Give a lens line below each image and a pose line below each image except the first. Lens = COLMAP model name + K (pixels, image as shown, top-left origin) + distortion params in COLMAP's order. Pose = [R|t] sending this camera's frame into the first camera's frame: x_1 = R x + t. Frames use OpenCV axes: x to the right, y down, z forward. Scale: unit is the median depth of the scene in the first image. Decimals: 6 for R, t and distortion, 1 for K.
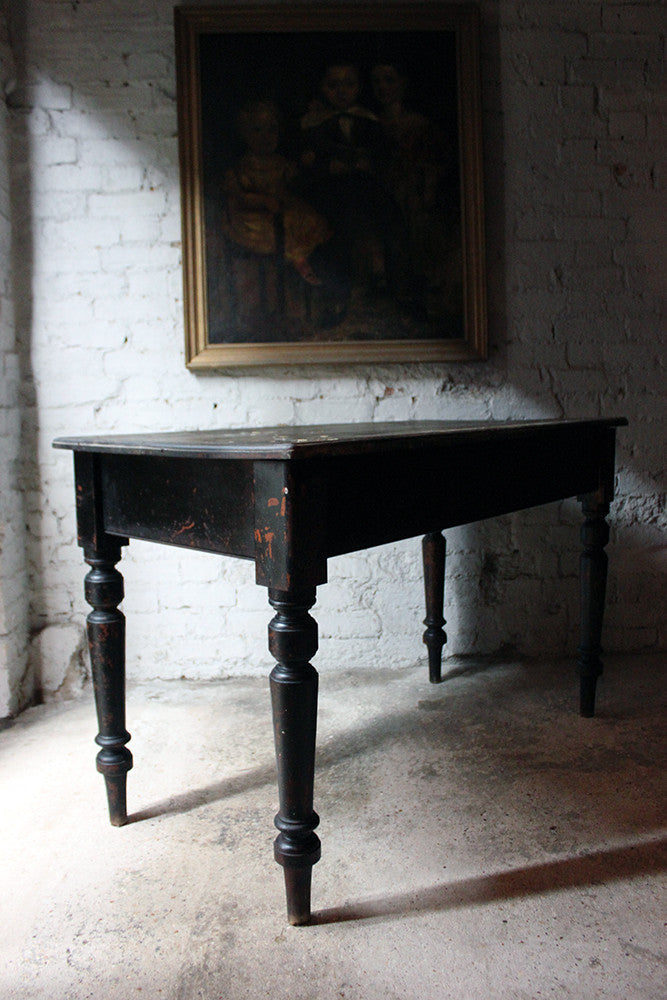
lens RADIAL K [[823.7, 0, 332.8], [0, 823.7, 515.6], [0, 0, 1]] dist [-0.168947, 0.143352]
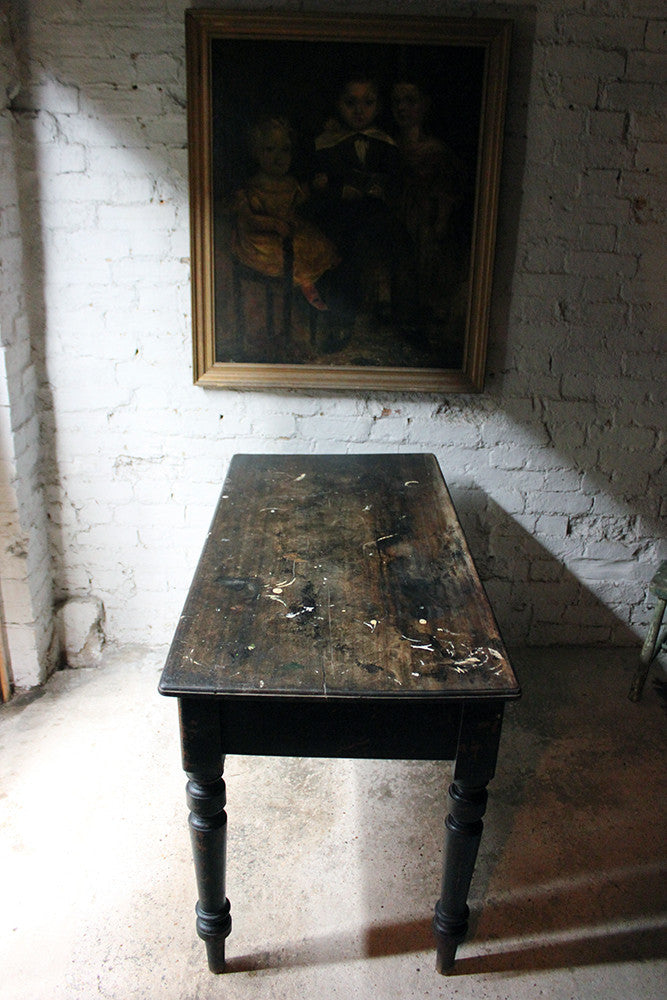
lens RADIAL K [[819.9, 0, 336.6], [0, 819.9, 512.1], [0, 0, 1]] dist [-0.173710, 0.147409]
pose [[0.998019, 0.062749, -0.004605, 0.018327], [-0.059197, 0.961272, 0.269168, -0.316910], [0.021317, -0.268362, 0.963082, -0.047031]]
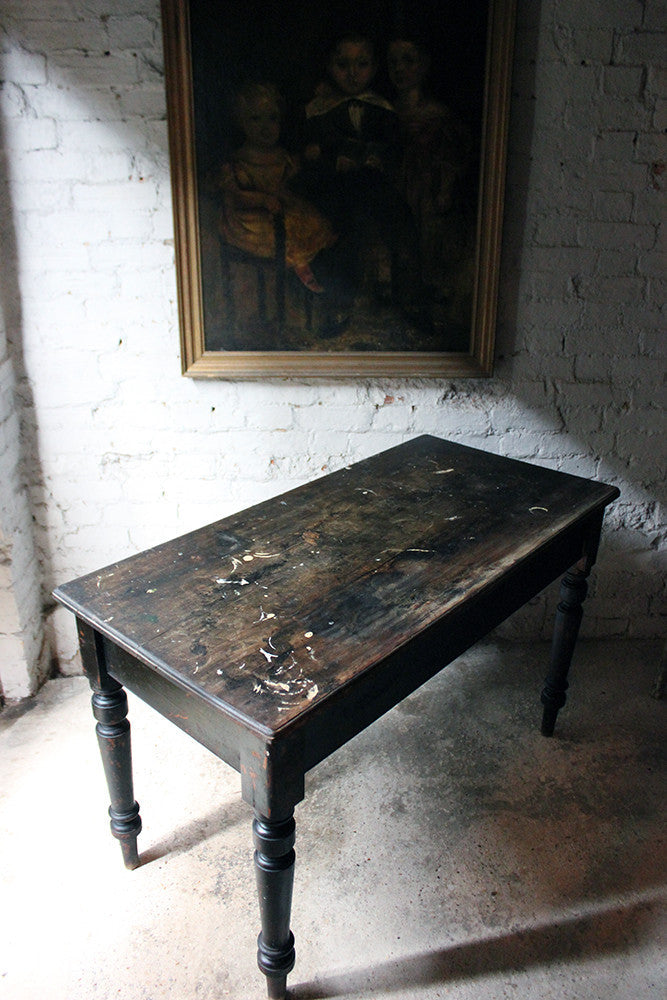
lens RADIAL K [[812.7, 0, 333.4], [0, 812.7, 512.7], [0, 0, 1]] dist [-0.166574, 0.134645]
pose [[0.999244, 0.038413, -0.005906, 0.013252], [-0.034867, 0.953190, 0.300355, -0.322323], [0.017167, -0.299922, 0.953809, 0.031266]]
